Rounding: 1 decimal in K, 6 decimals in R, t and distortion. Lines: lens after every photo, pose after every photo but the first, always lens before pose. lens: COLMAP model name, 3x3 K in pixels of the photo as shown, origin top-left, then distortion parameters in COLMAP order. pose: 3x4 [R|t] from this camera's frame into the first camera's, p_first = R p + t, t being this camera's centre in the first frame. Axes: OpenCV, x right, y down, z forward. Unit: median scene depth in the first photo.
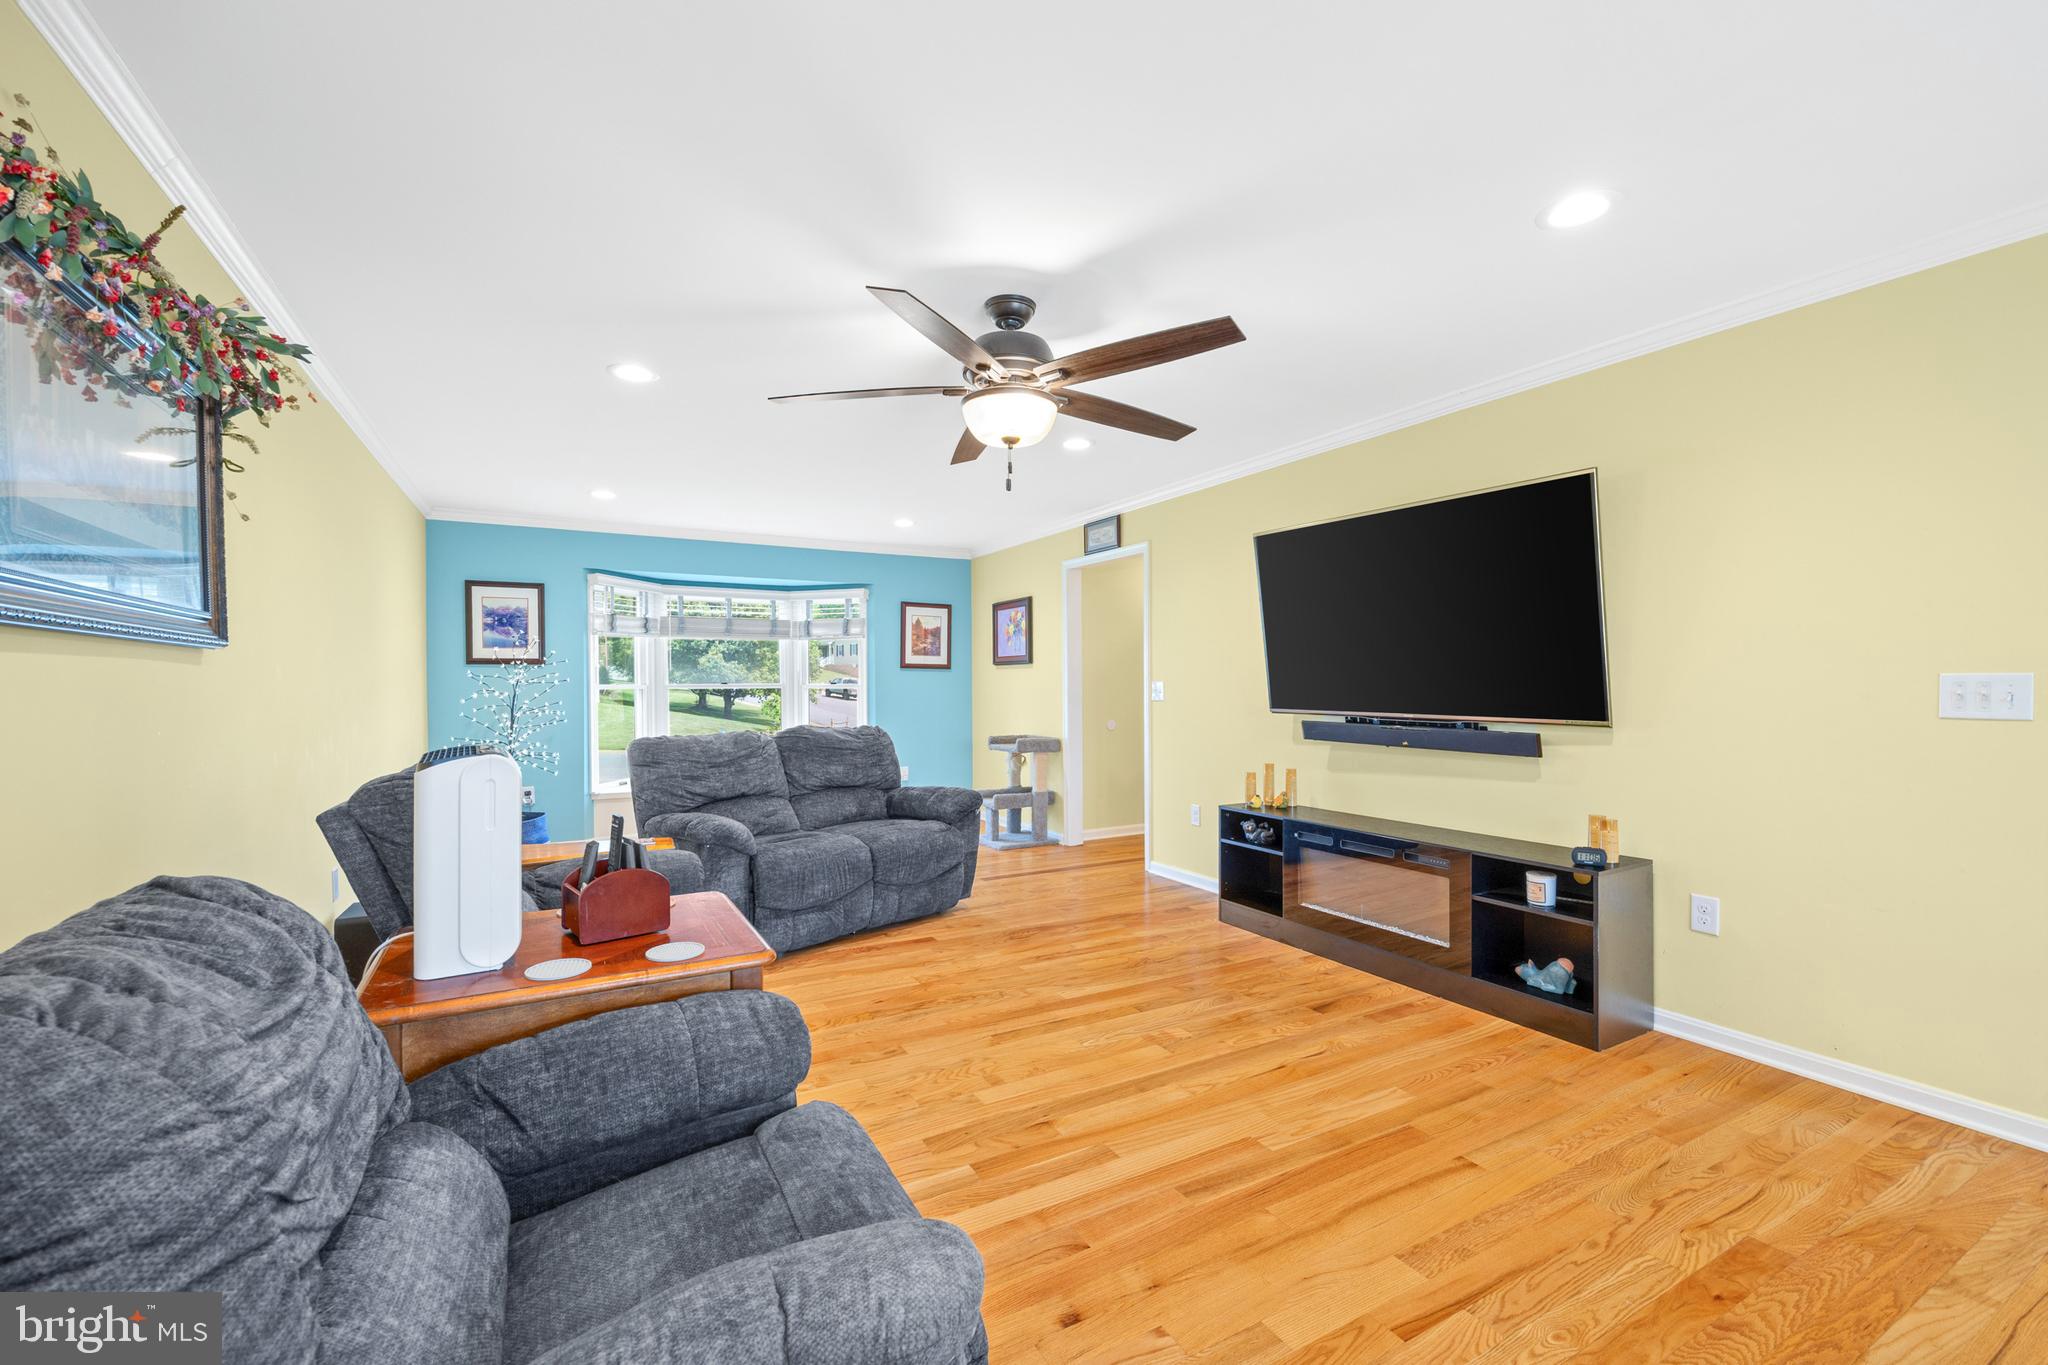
lens RADIAL K [[847.6, 0, 1025.4], [0, 847.6, 690.4], [0, 0, 1]] dist [0.003230, -0.000303]
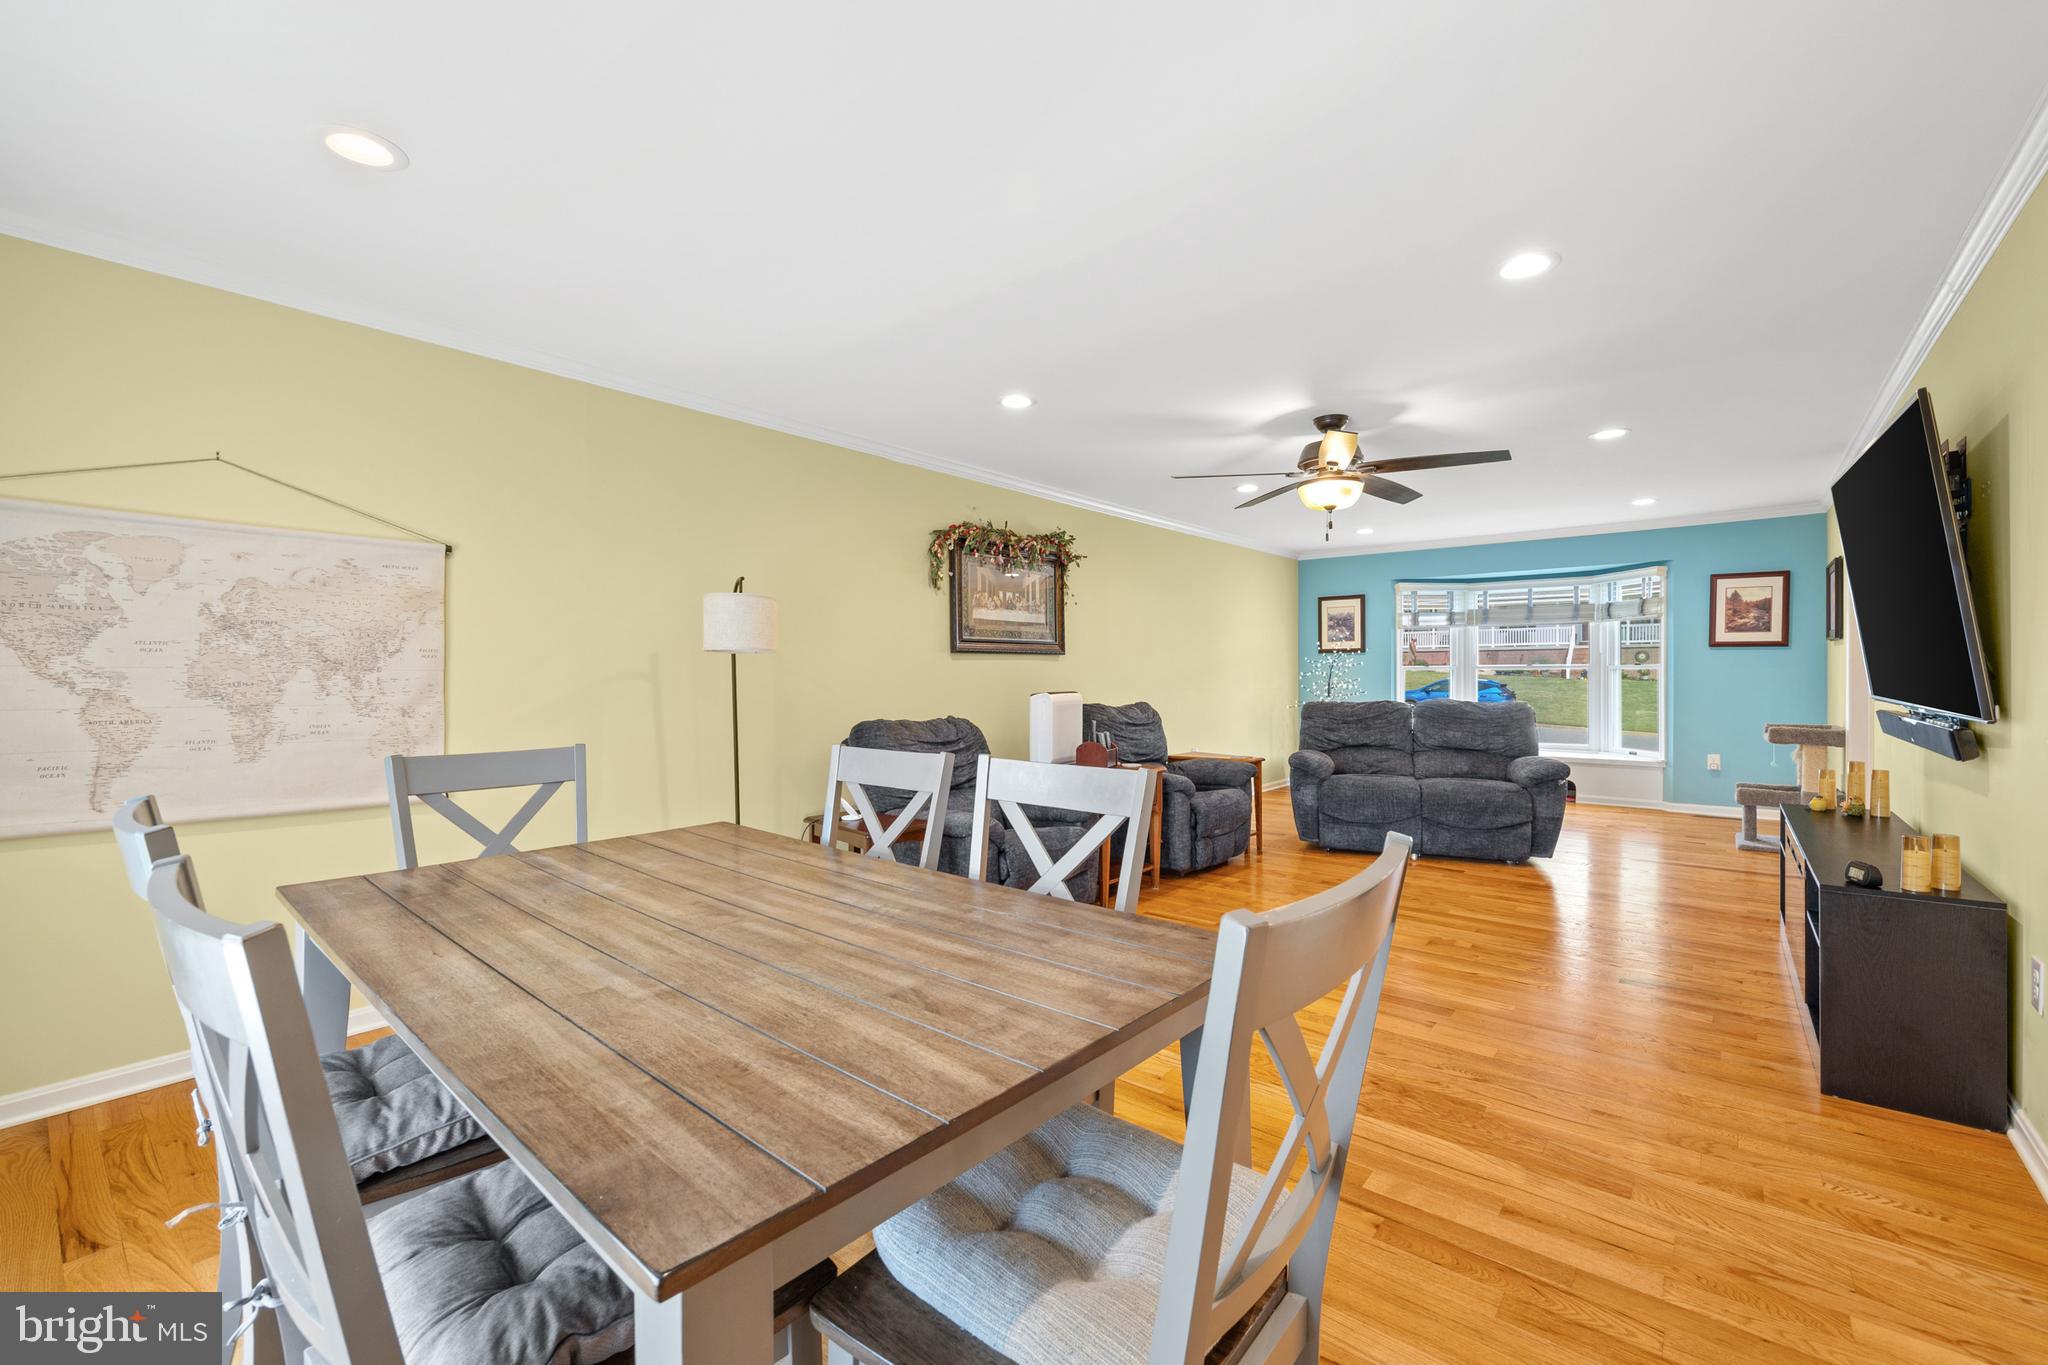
lens RADIAL K [[847.6, 0, 1034.5], [0, 847.6, 678.3], [0, 0, 1]] dist [0.003230, -0.000303]
pose [[0.371955, 0.009939, -0.928198, 0.548706], [-0.001114, 0.999947, 0.010261, -0.001192], [0.928250, -0.002783, 0.371946, -0.027597]]
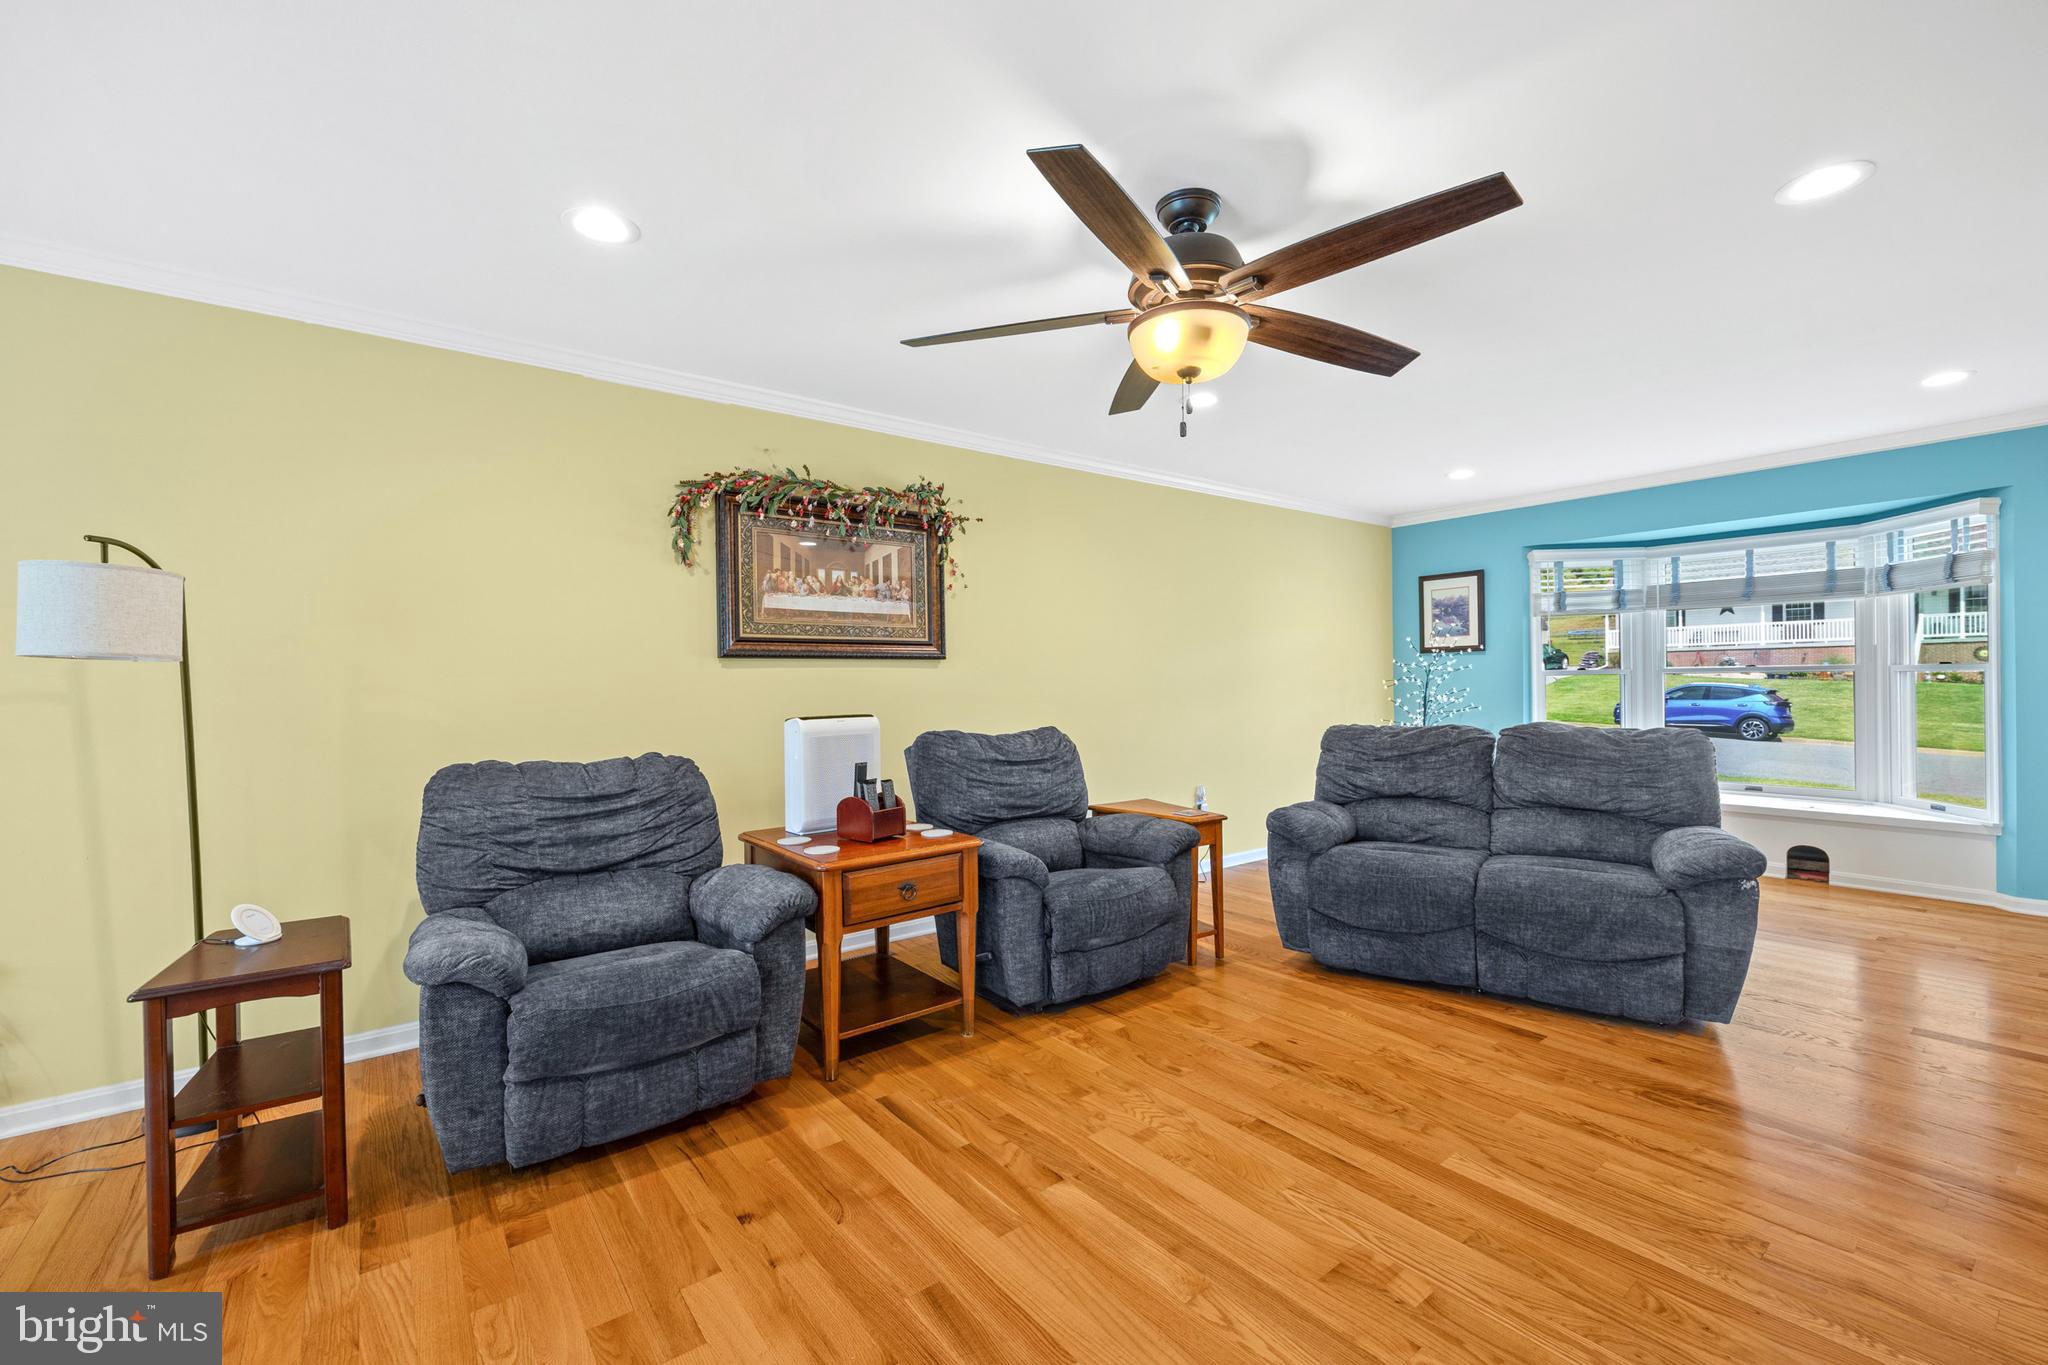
lens RADIAL K [[847.6, 0, 1030.4], [0, 847.6, 682.5], [0, 0, 1]] dist [0.003230, -0.000303]
pose [[0.155612, 0.004155, -0.987810, 0.346343], [0.007224, 0.999960, 0.005344, -0.002501], [0.987792, -0.007968, 0.155576, 0.329568]]
